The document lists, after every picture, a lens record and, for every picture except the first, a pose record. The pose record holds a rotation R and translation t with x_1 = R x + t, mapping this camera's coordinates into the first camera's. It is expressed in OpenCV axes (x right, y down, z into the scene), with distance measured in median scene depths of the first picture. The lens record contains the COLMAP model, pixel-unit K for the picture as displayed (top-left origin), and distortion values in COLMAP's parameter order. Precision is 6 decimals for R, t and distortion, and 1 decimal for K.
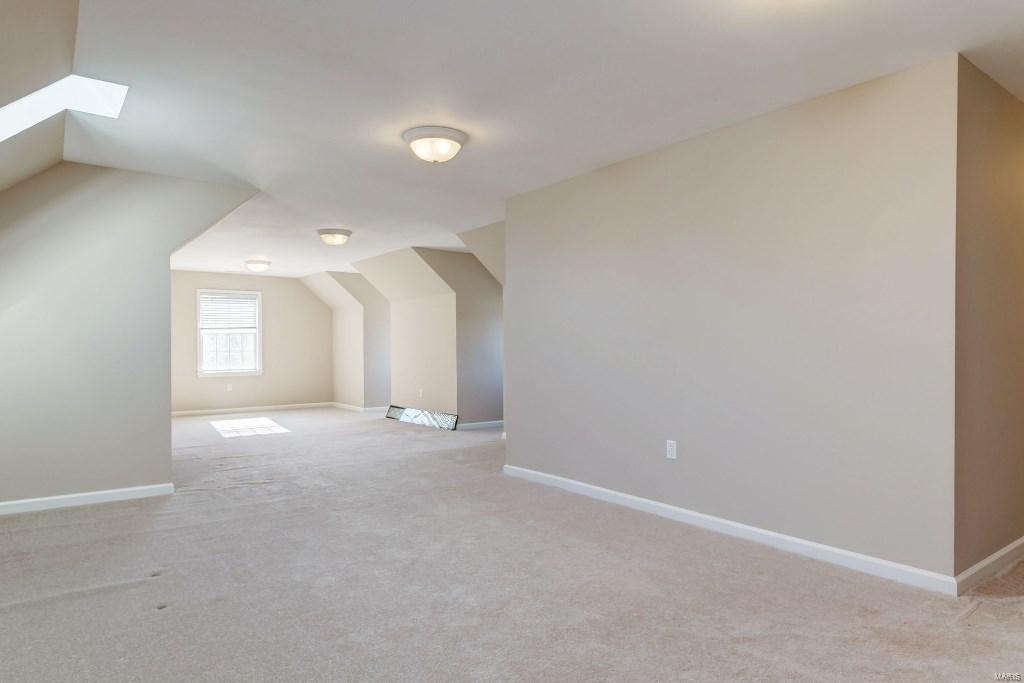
lens RADIAL K [[620.2, 0, 512.0], [0, 620.2, 341.5], [0, 0, 1]] dist [0.004408, -0.000751]
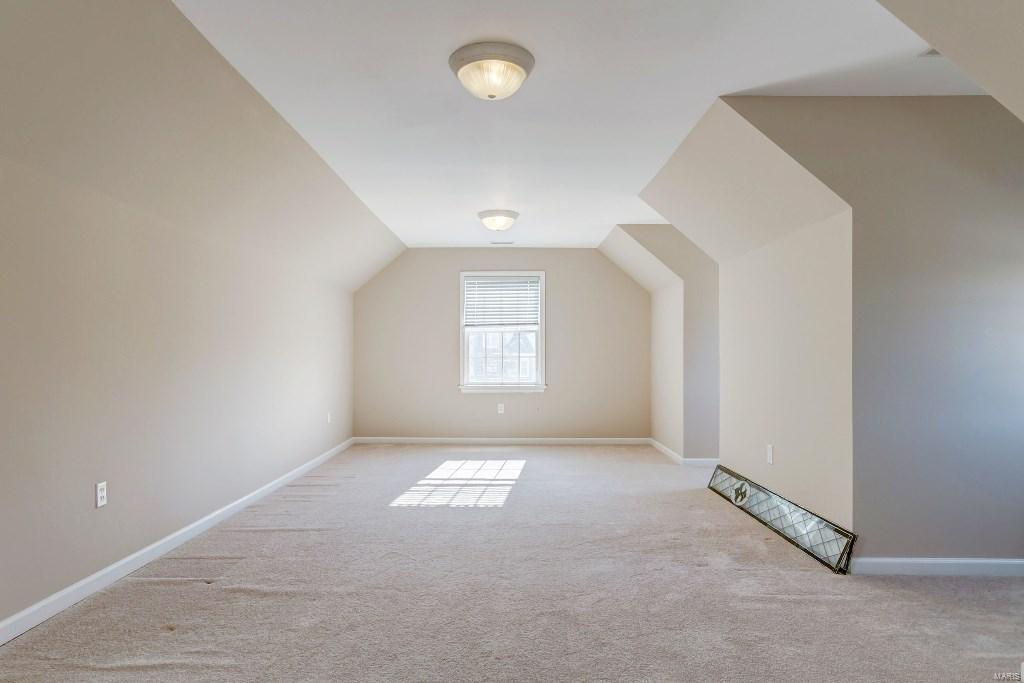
lens RADIAL K [[620.2, 0, 512.0], [0, 620.2, 341.5], [0, 0, 1]] dist [0.004408, -0.000751]
pose [[0.802991, -0.007786, -0.595940, -0.023510], [-0.000018, 0.999914, -0.013089, 0.006976], [0.595991, 0.010521, 0.802922, 0.443355]]
